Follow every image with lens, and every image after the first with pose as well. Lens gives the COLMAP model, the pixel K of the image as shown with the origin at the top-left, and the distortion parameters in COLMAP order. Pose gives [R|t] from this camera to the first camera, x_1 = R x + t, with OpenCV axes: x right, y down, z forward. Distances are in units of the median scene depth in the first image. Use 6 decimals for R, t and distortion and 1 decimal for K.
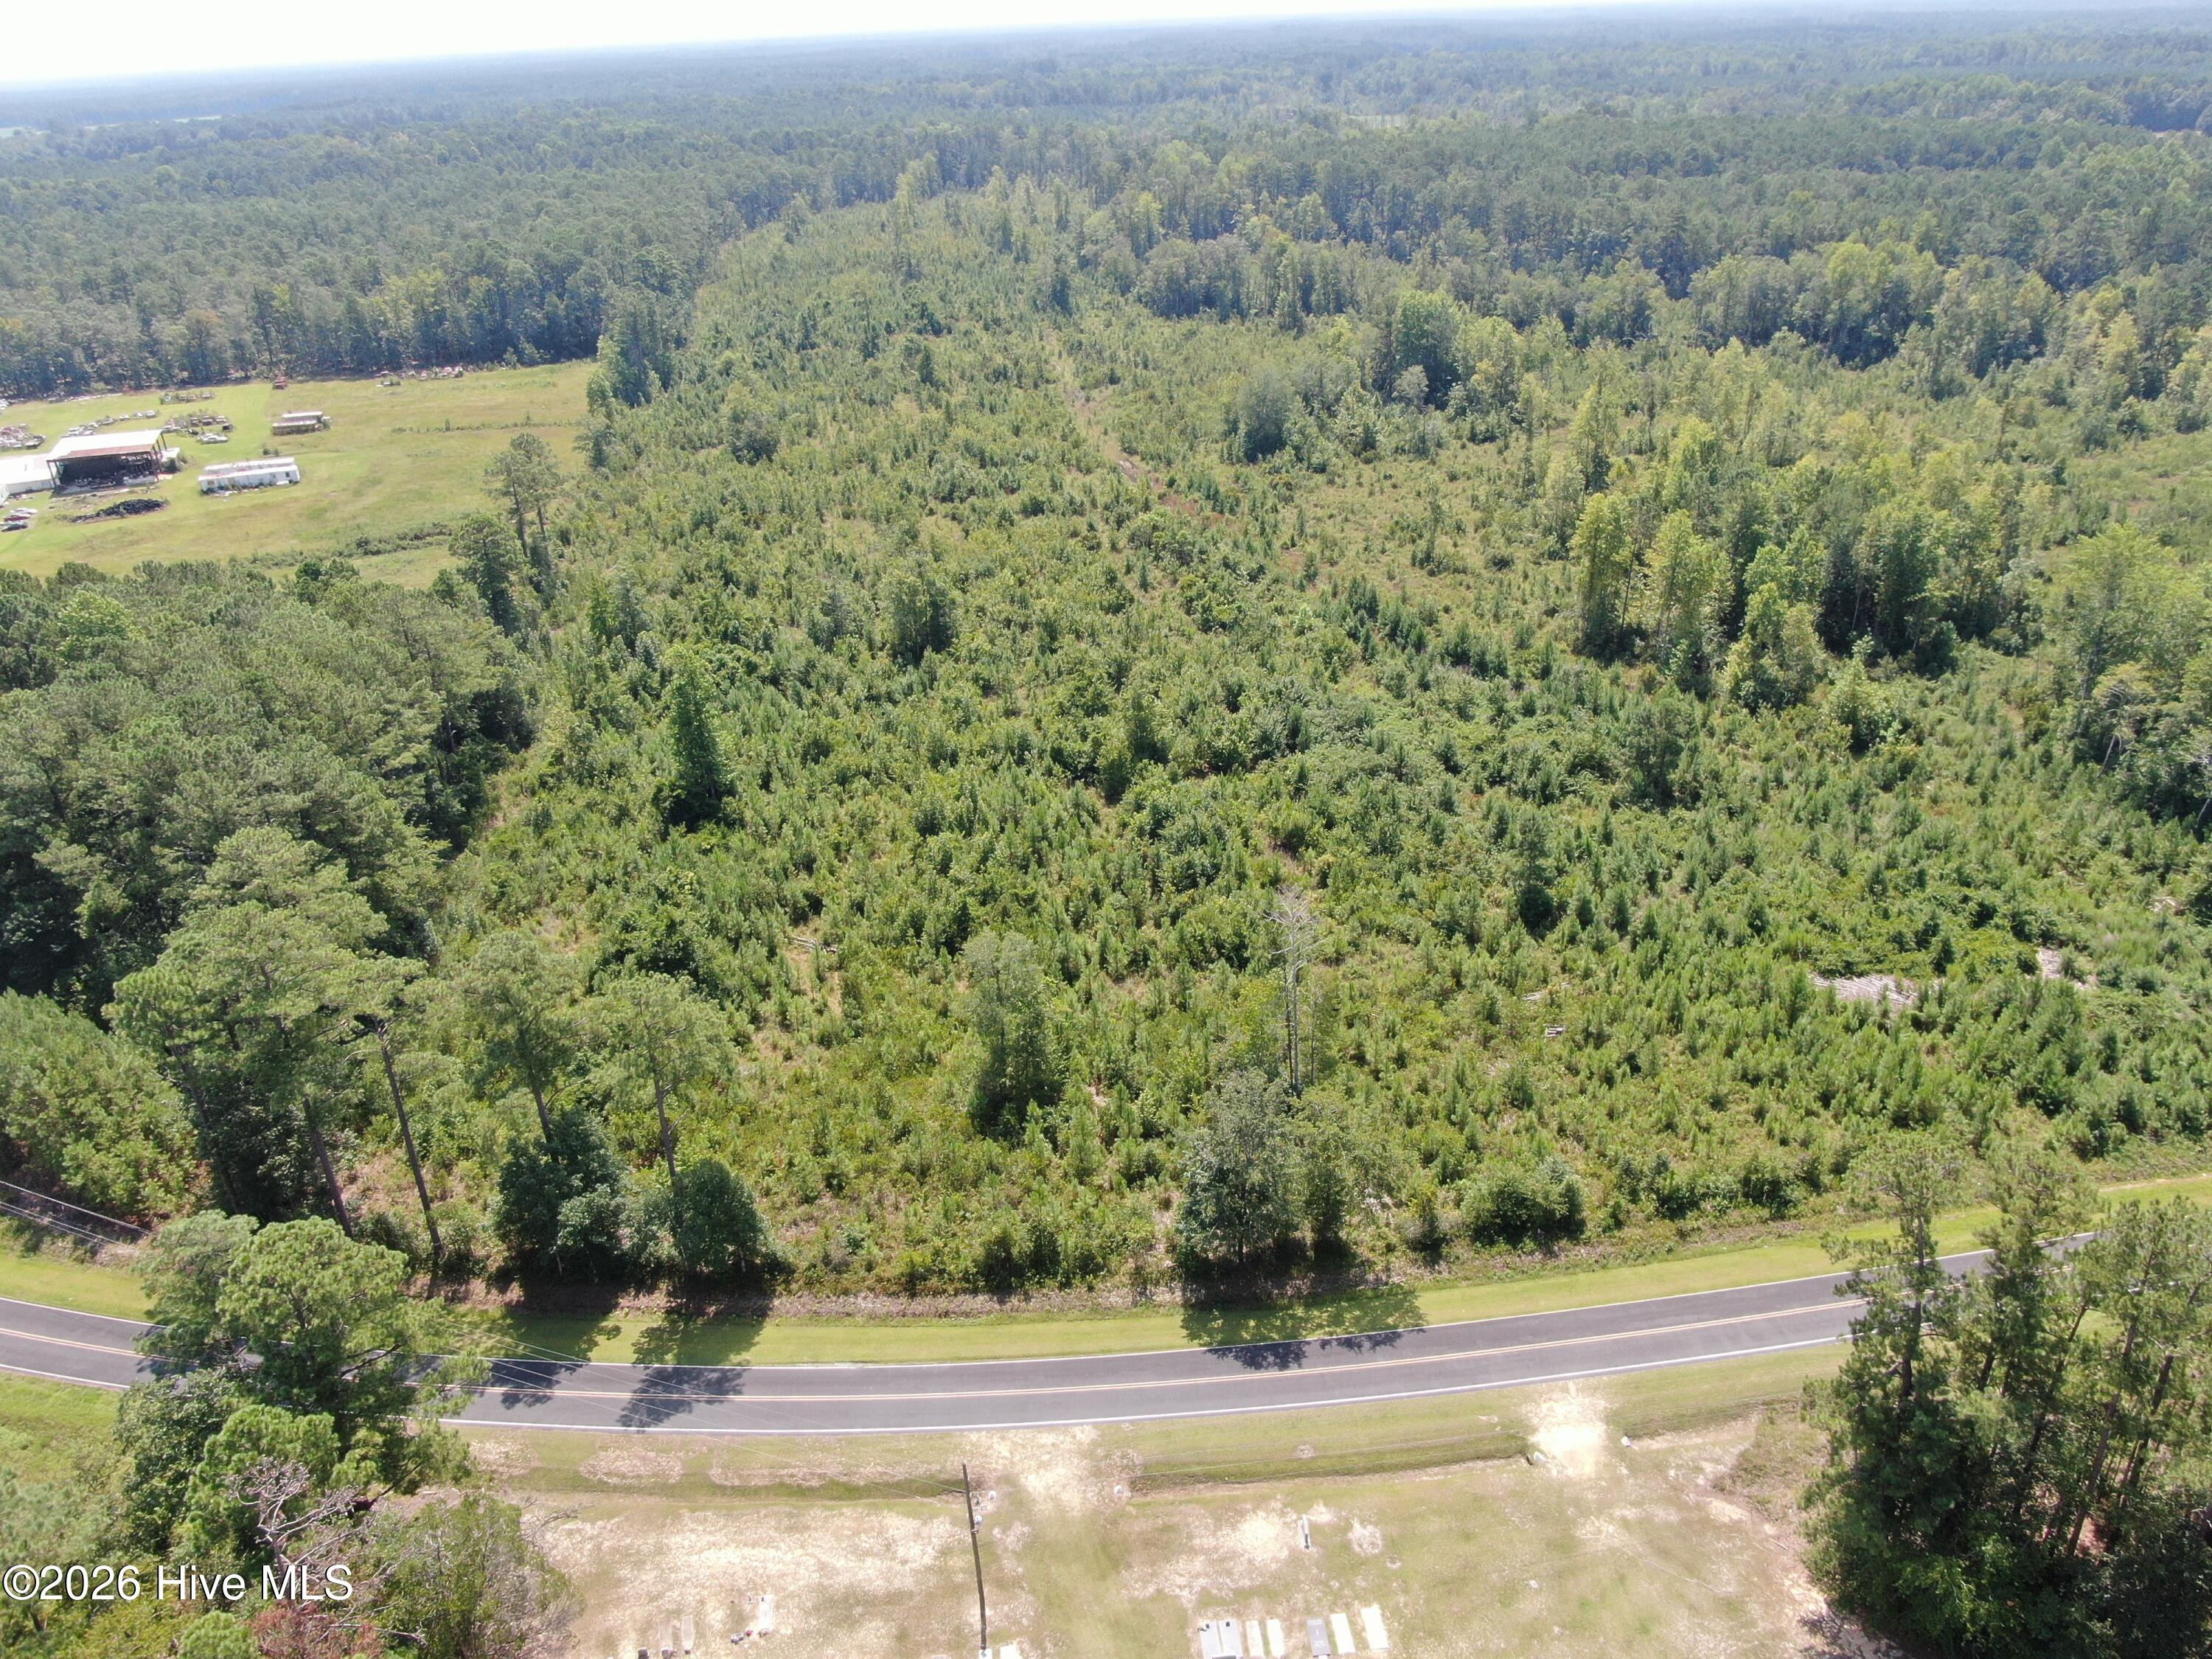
lens RADIAL K [[1644.7, 0, 1106.0], [0, 1644.7, 829.5], [0, 0, 1]] dist [-0.011830, -0.008860]
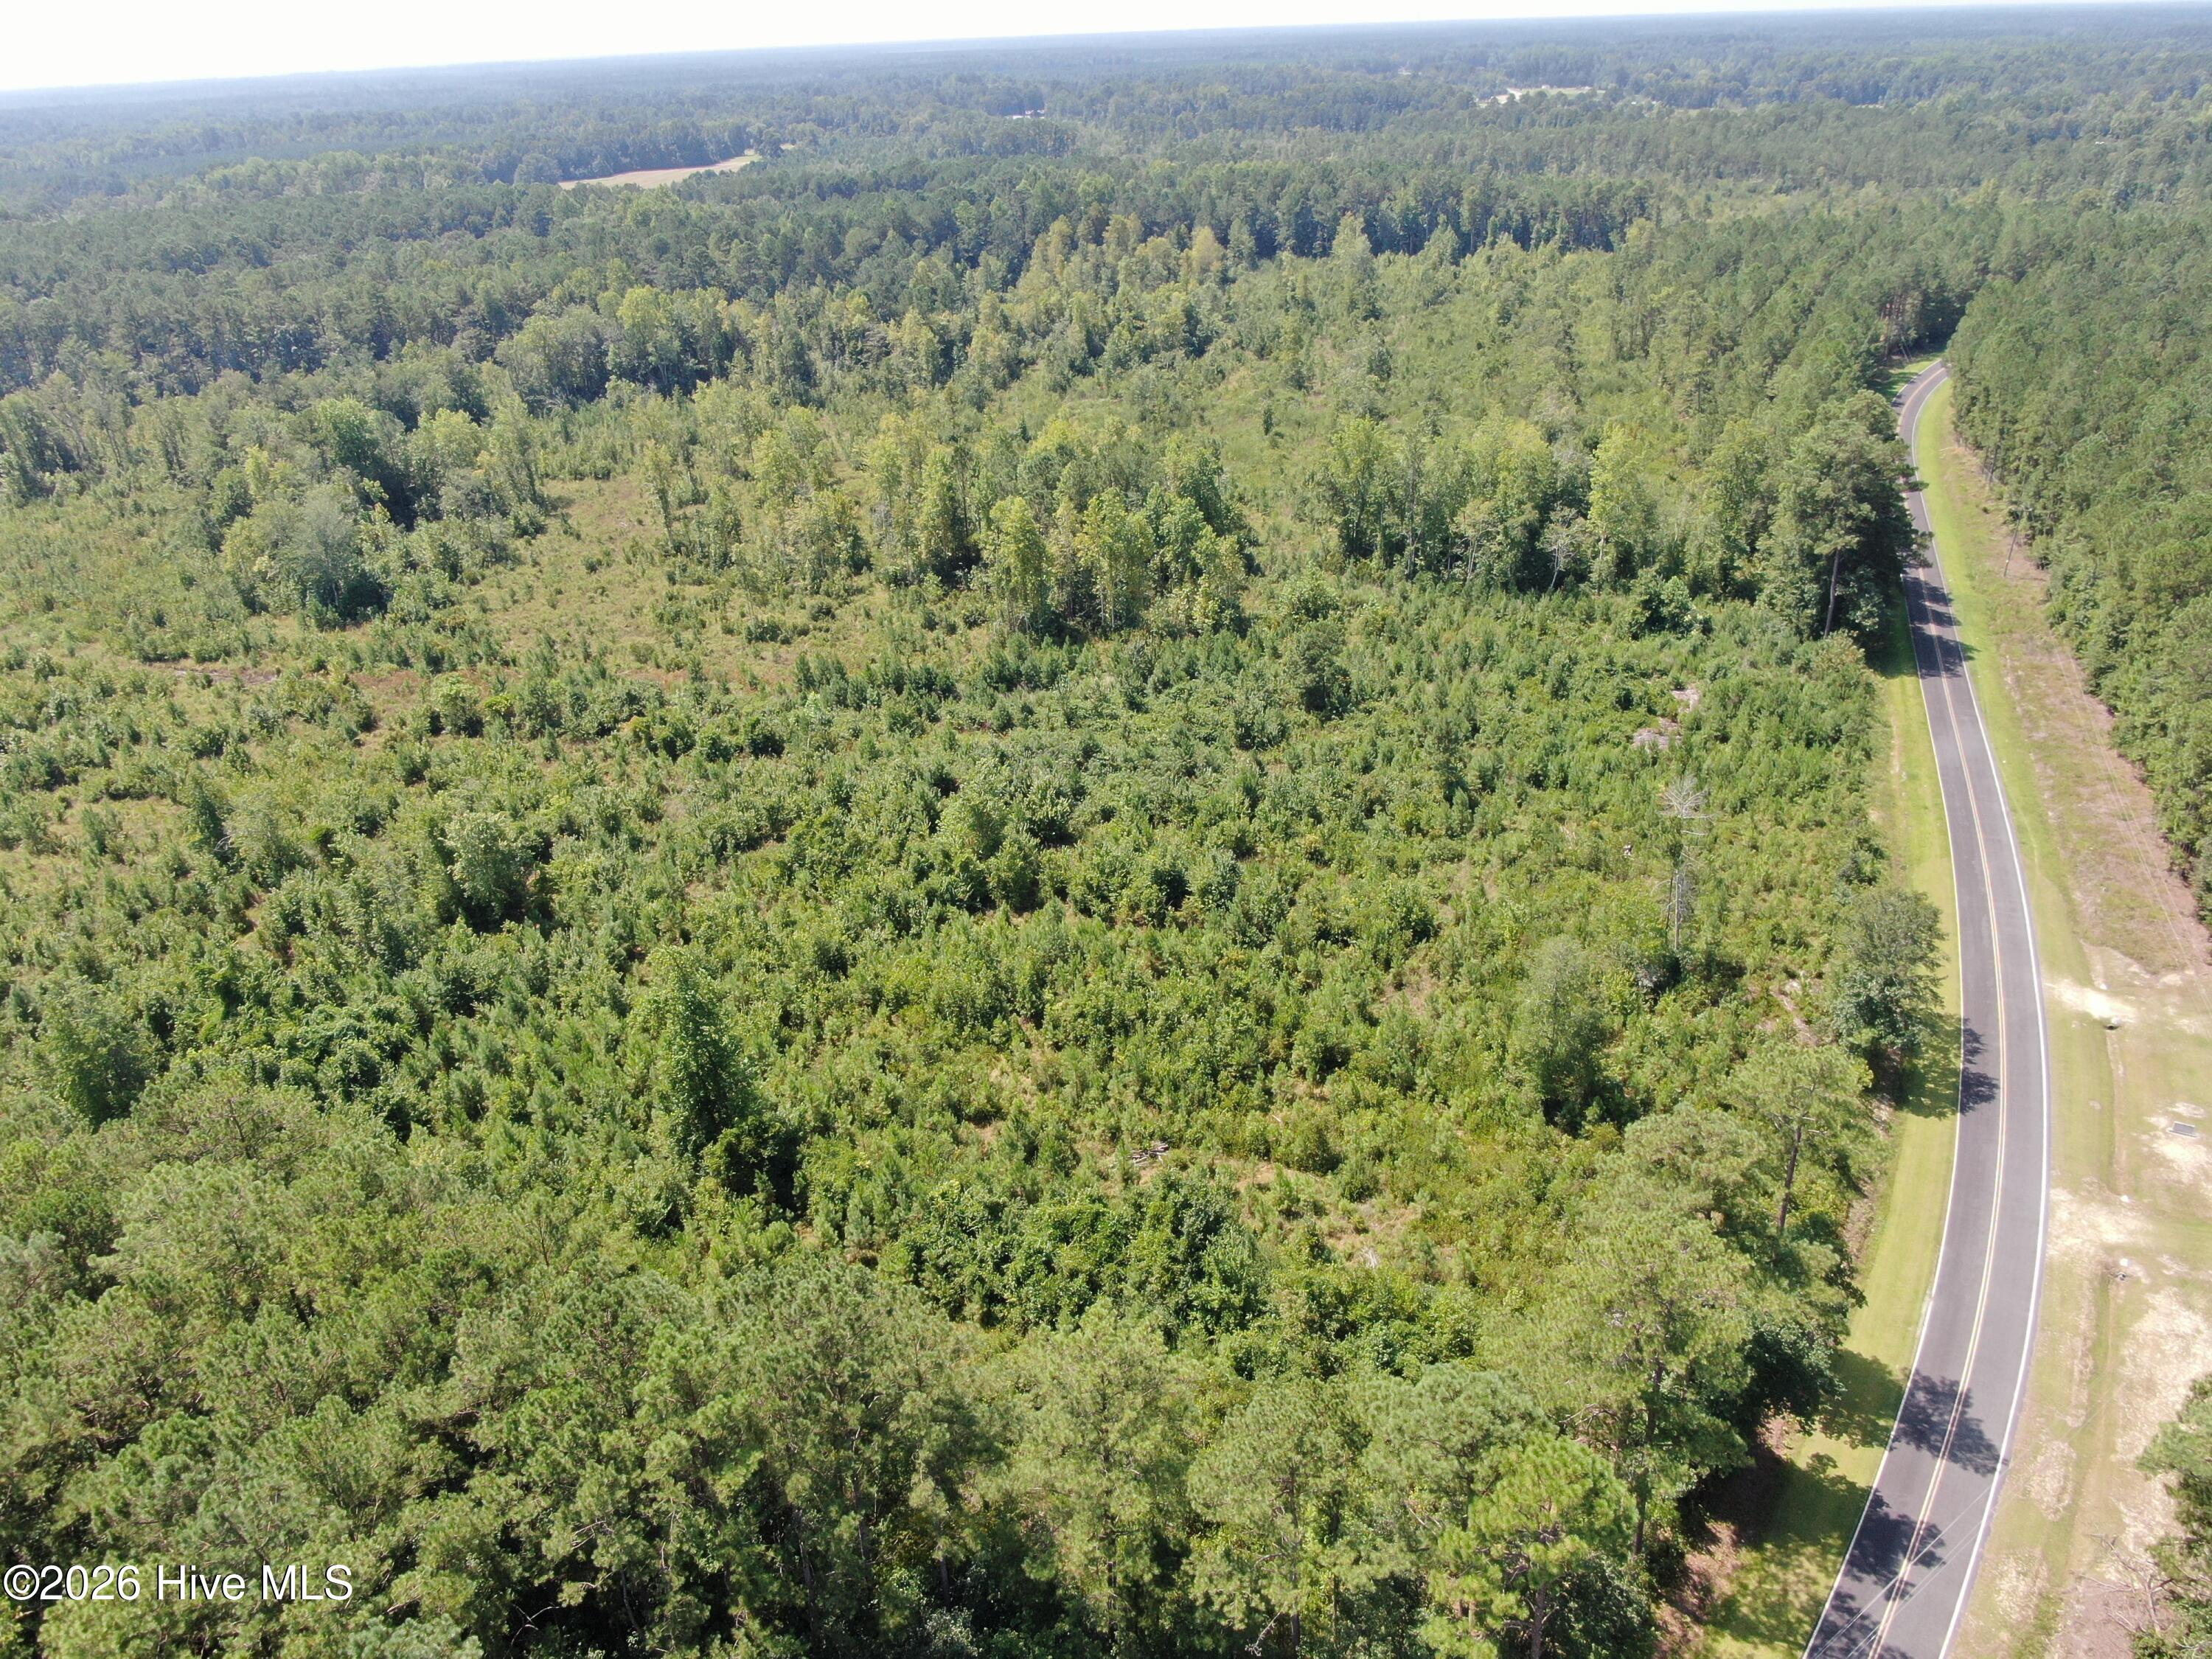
lens RADIAL K [[1576.3, 0, 1094.2], [0, 1576.3, 885.7], [0, 0, 1]] dist [-0.028748, 0.003755]
pose [[0.521152, -0.406505, 0.750436, -0.687679], [0.407617, 0.891069, 0.199609, -0.207920], [-0.749833, 0.201865, 0.630081, 0.466269]]
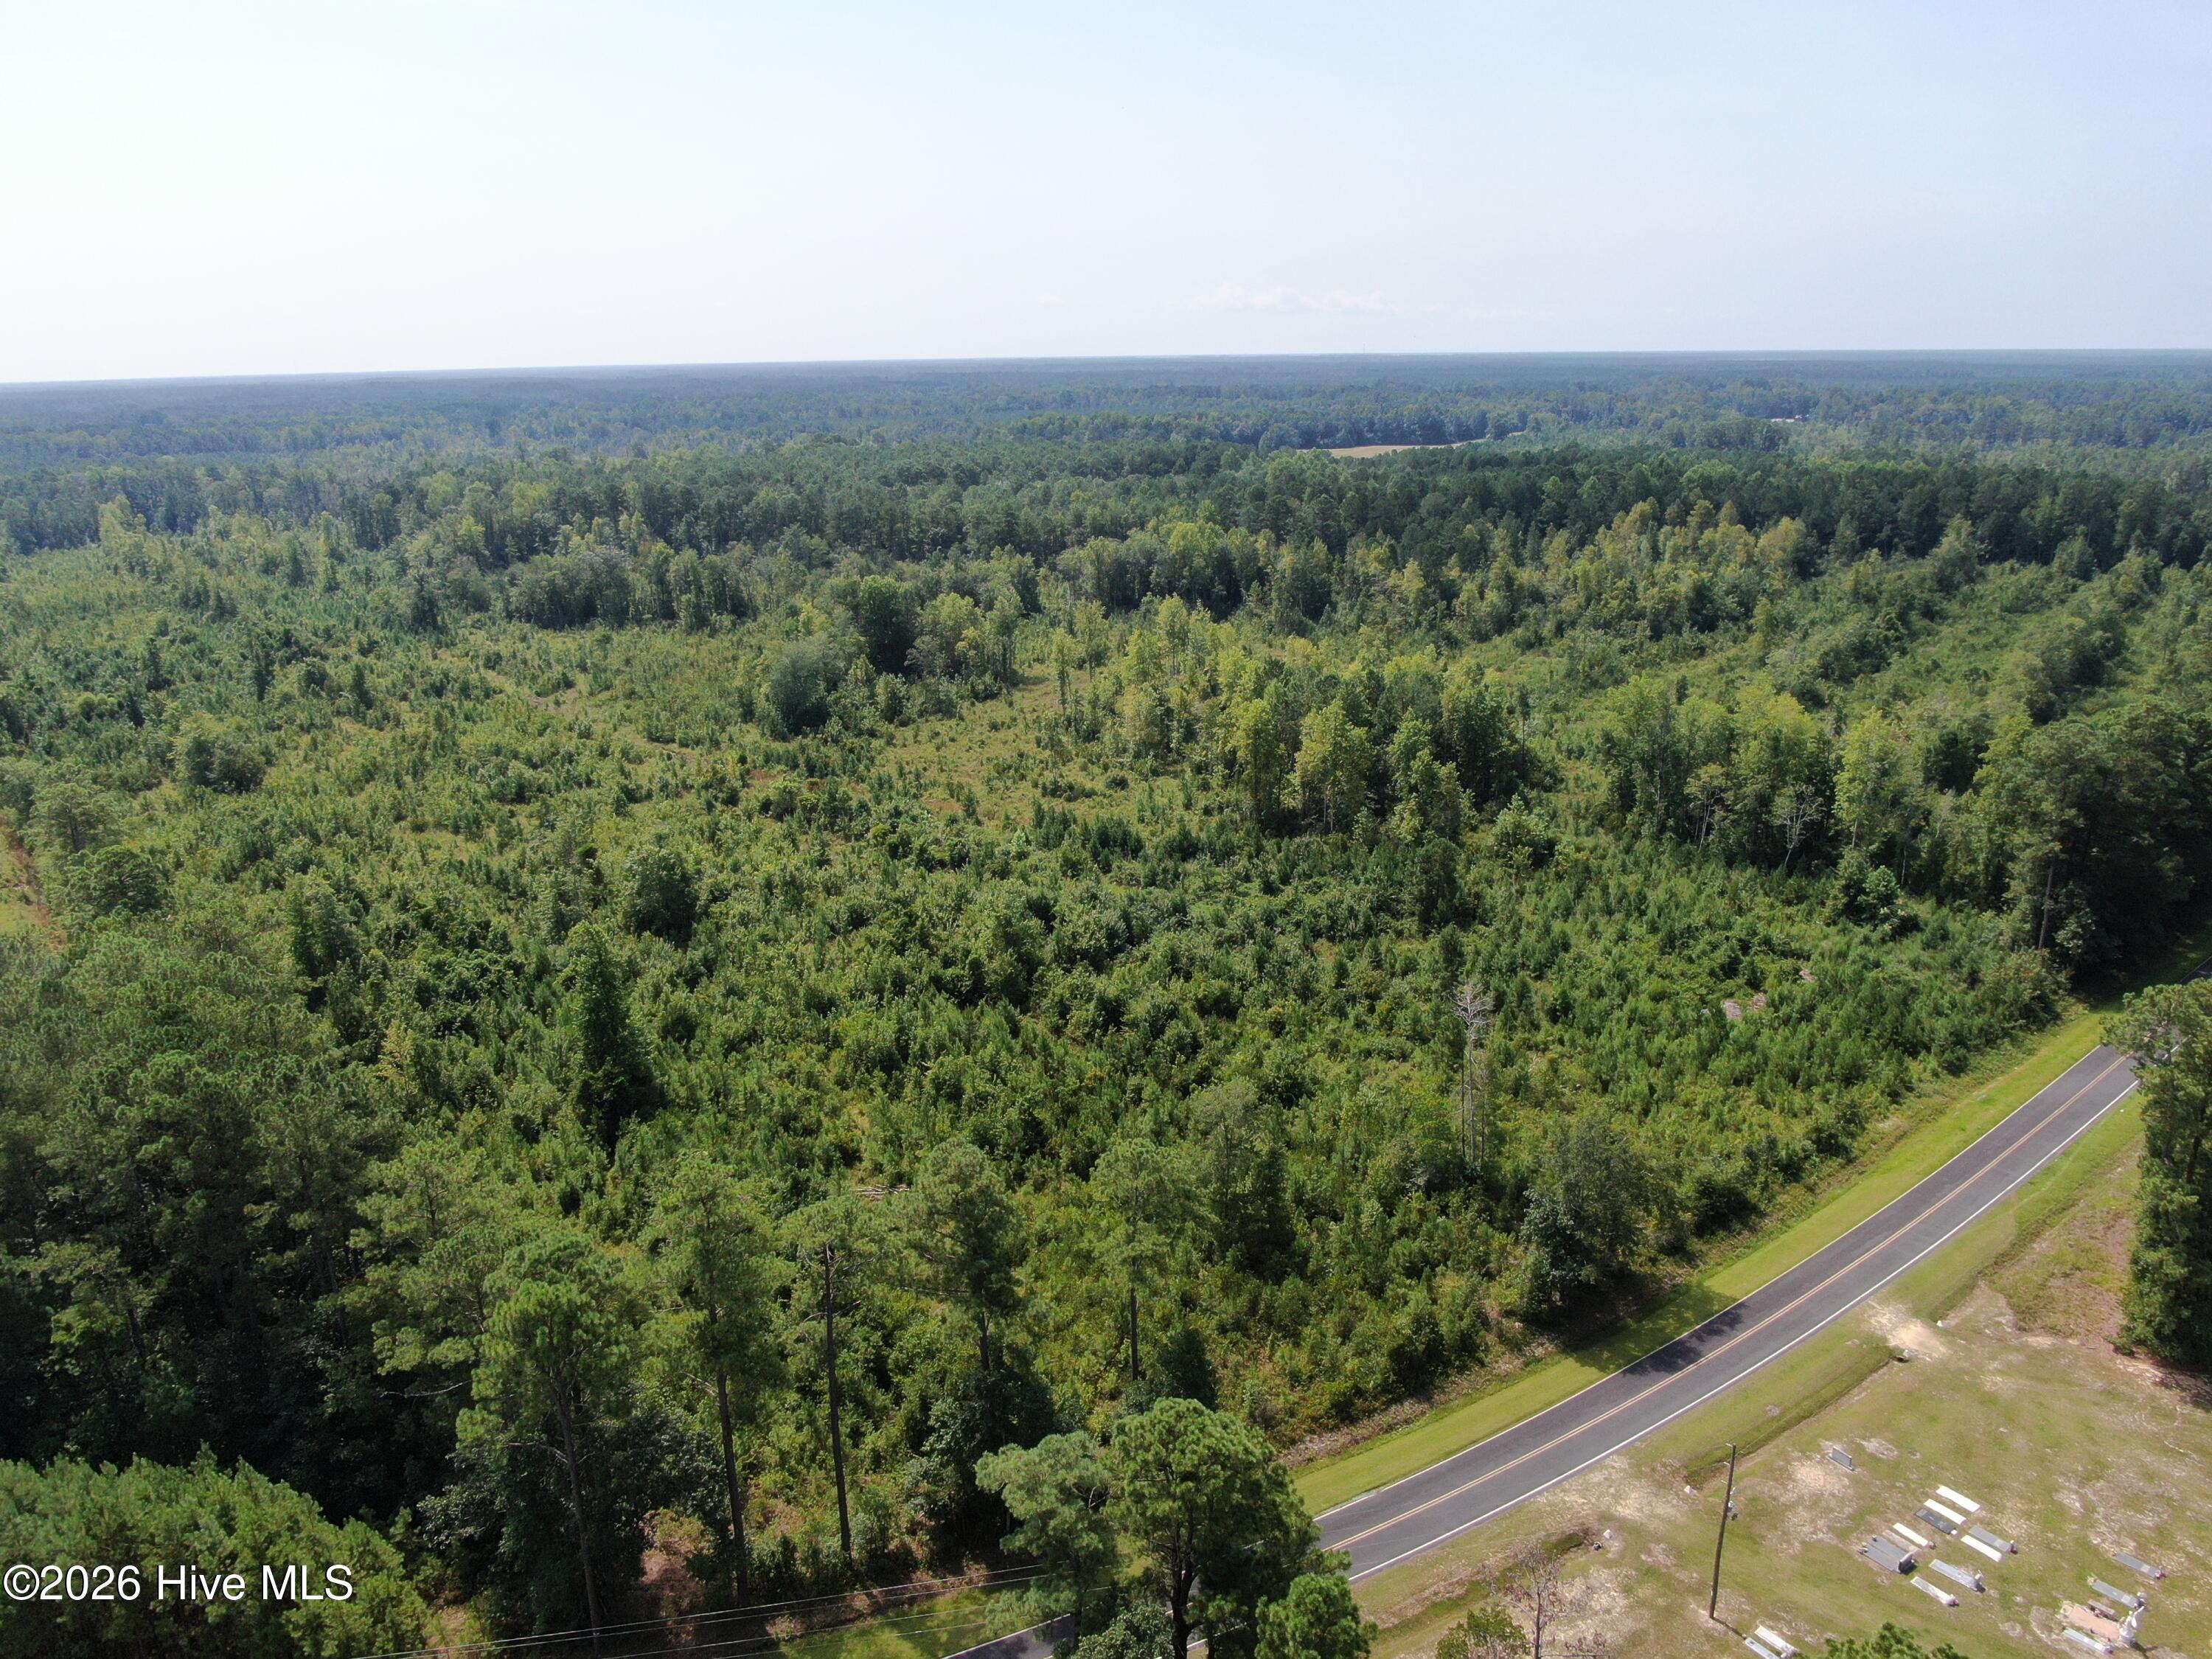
lens RADIAL K [[1626.7, 0, 1106.0], [0, 1626.7, 829.5], [0, 0, 1]] dist [-0.028884, 0.011978]
pose [[0.864031, -0.126966, 0.487165, -0.461842], [0.218243, 0.966486, -0.135186, 0.023515], [-0.453674, 0.223125, 0.862783, 0.090647]]
